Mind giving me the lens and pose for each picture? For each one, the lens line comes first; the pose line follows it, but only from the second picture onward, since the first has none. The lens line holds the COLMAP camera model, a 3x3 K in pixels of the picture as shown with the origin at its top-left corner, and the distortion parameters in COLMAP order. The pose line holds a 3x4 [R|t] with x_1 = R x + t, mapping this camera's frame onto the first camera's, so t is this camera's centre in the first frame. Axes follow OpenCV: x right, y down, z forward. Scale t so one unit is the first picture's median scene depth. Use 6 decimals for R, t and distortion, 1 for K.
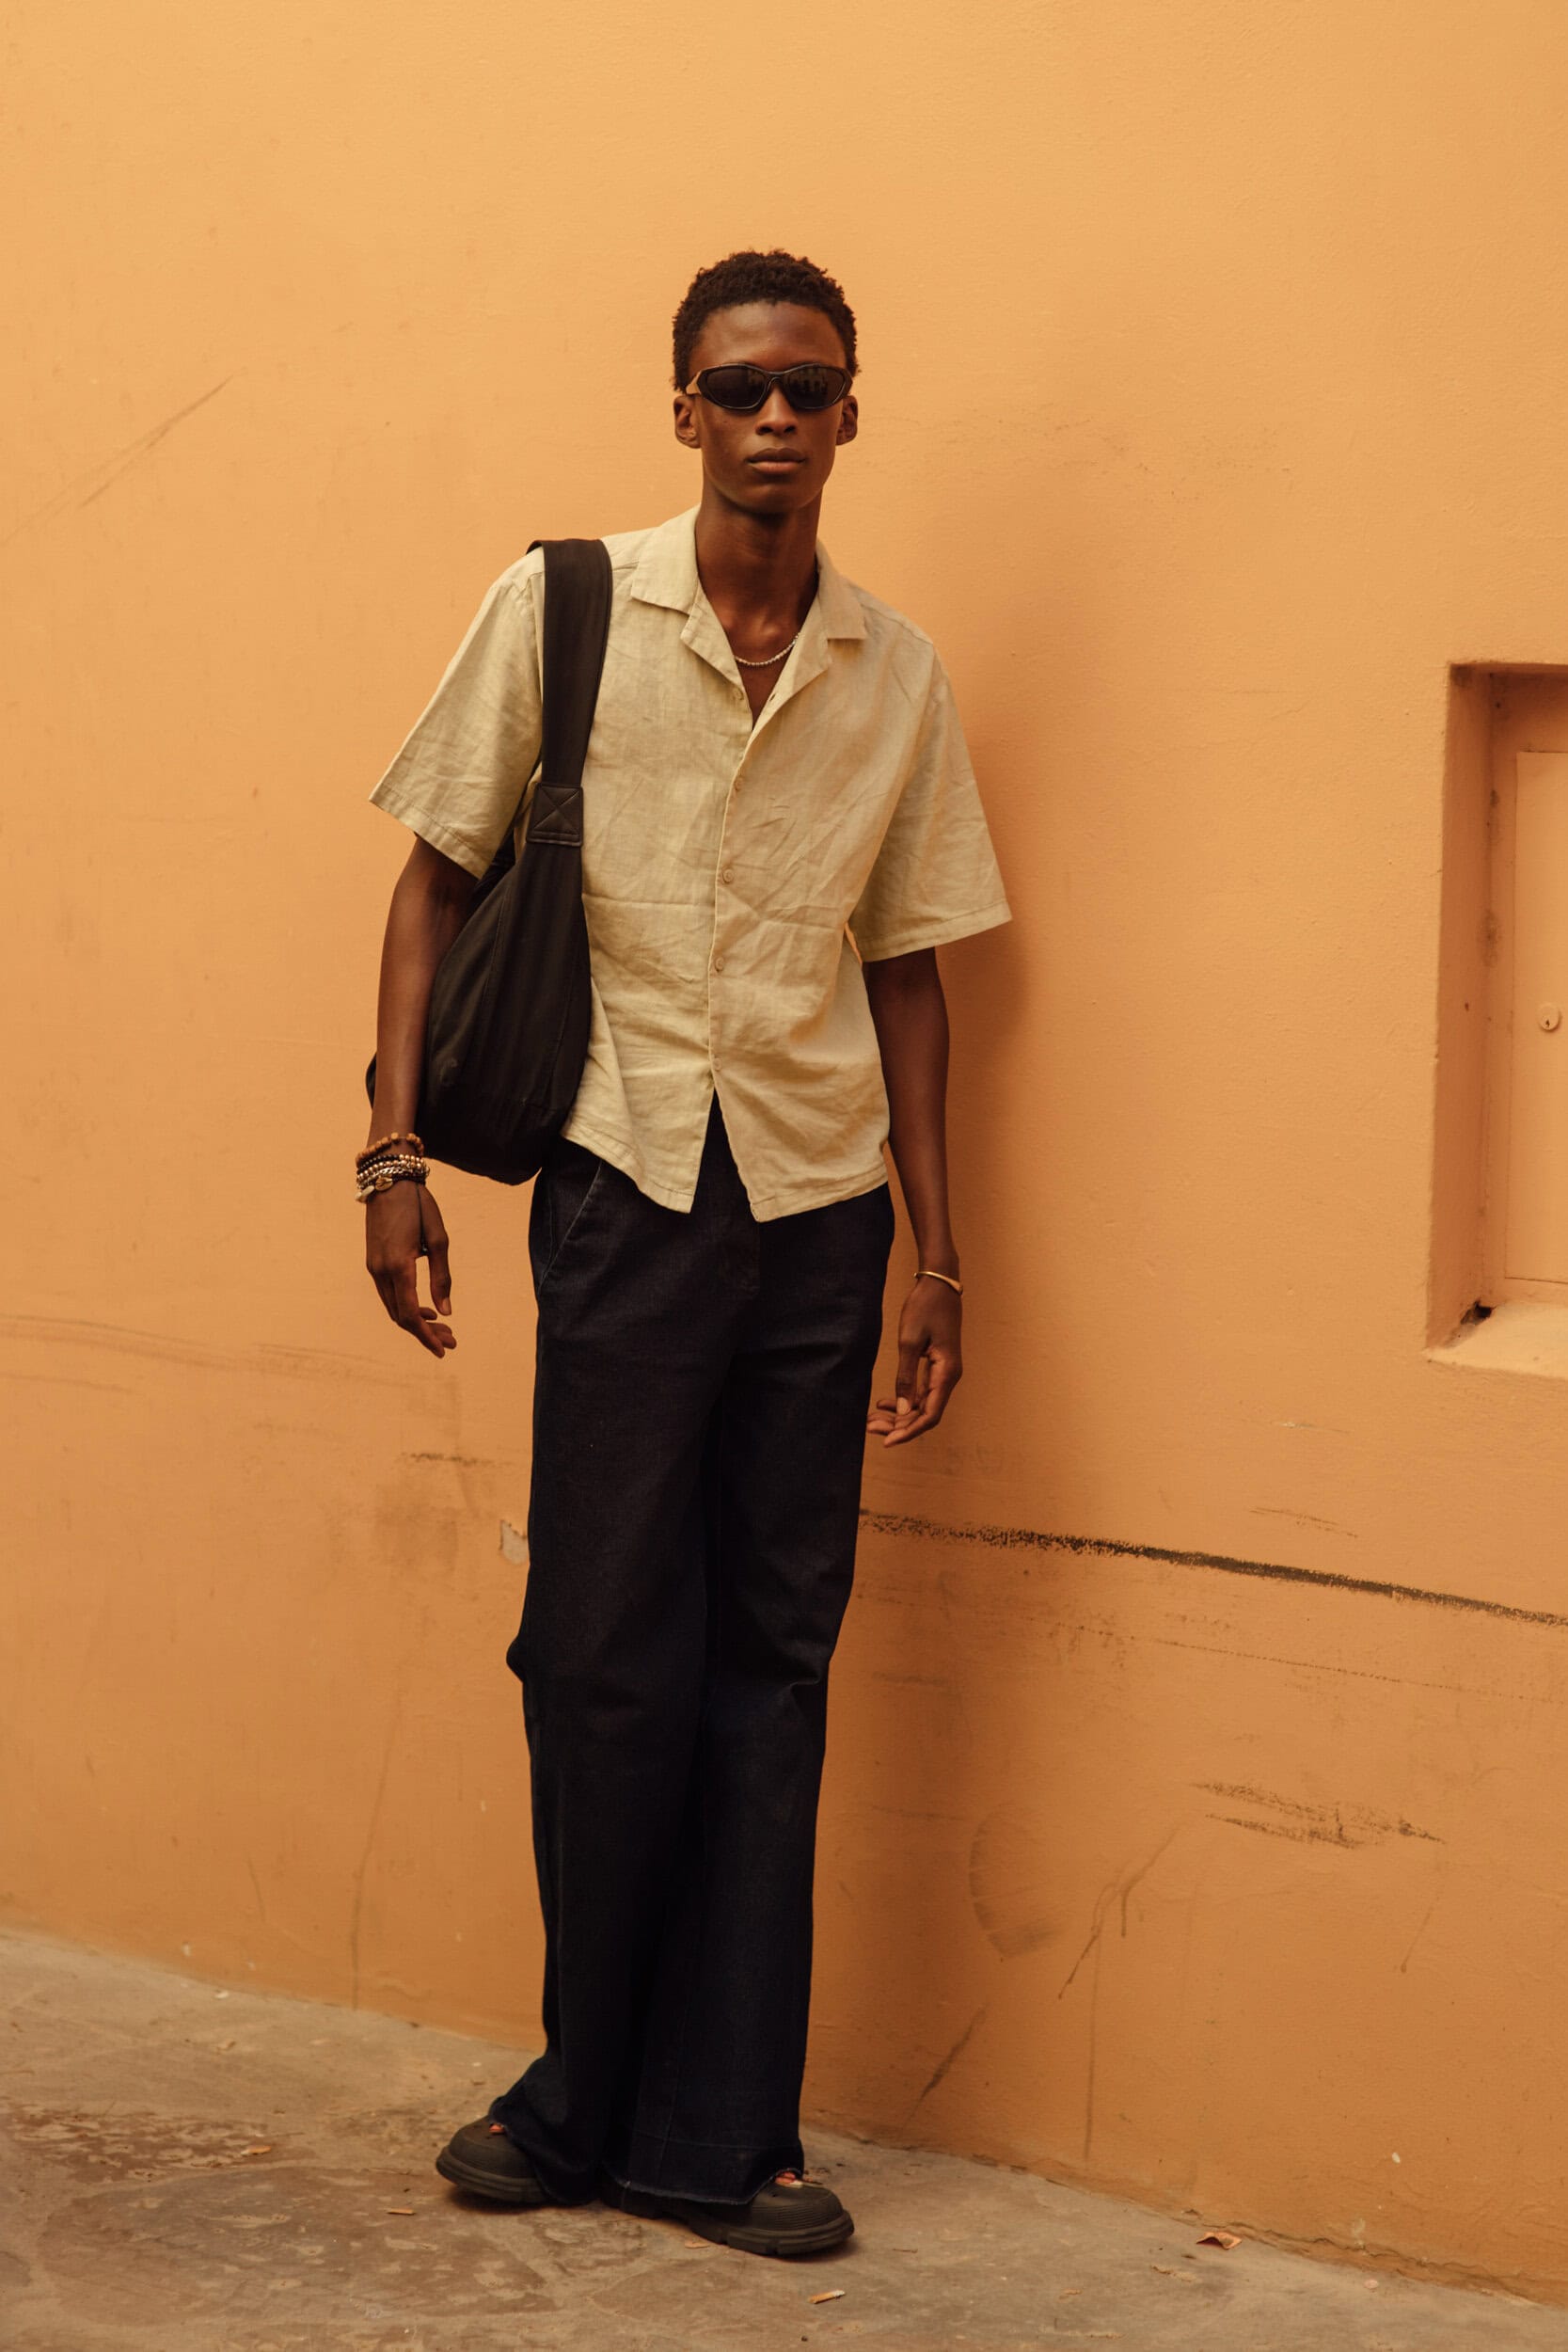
lens RADIAL K [[5594.6, 0, 760.9], [0, 5594.6, 1103.0], [0, 0, 1]] dist [-0.017815, 0.000000]
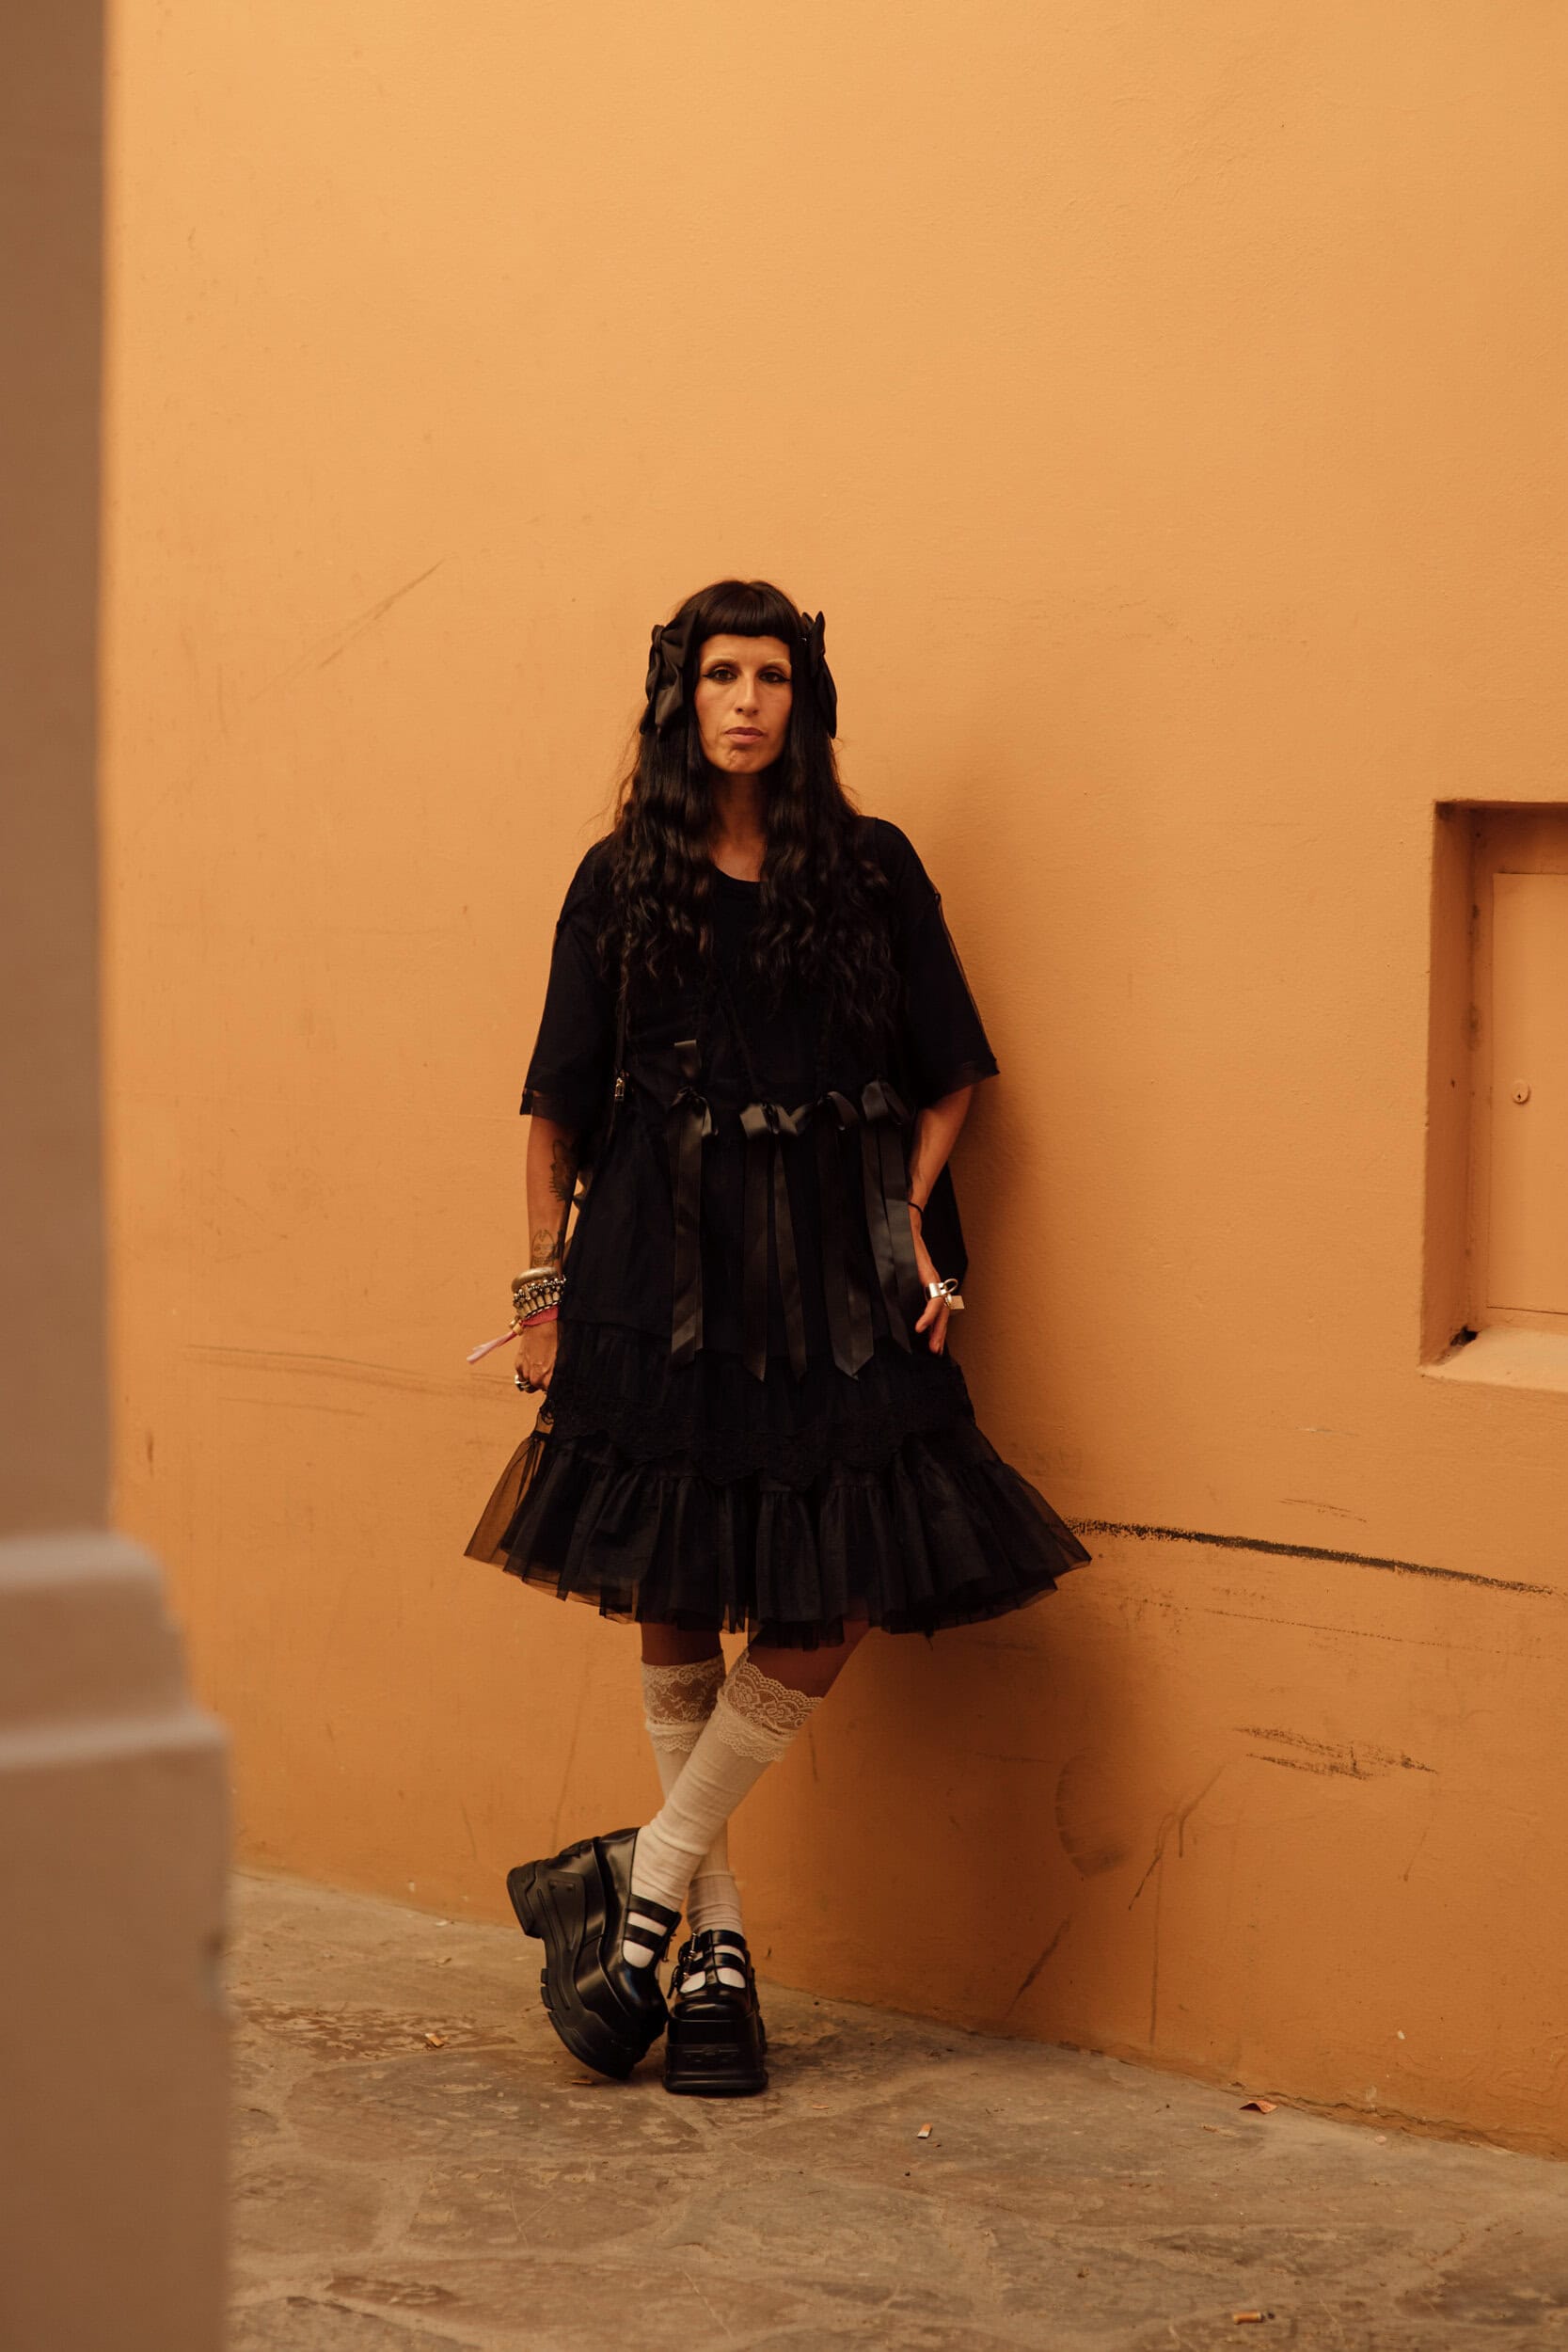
lens RADIAL K [[5594.6, 0, 784.8], [0, 5594.6, 1173.4], [0, 0, 1]] dist [-0.017815, 0.000000]
pose [[0.999081, -0.003612, -0.042701, 0.032027], [0.003479, 0.999989, -0.003188, 0.005417], [0.042712, 0.003036, 0.999083, -0.210998]]
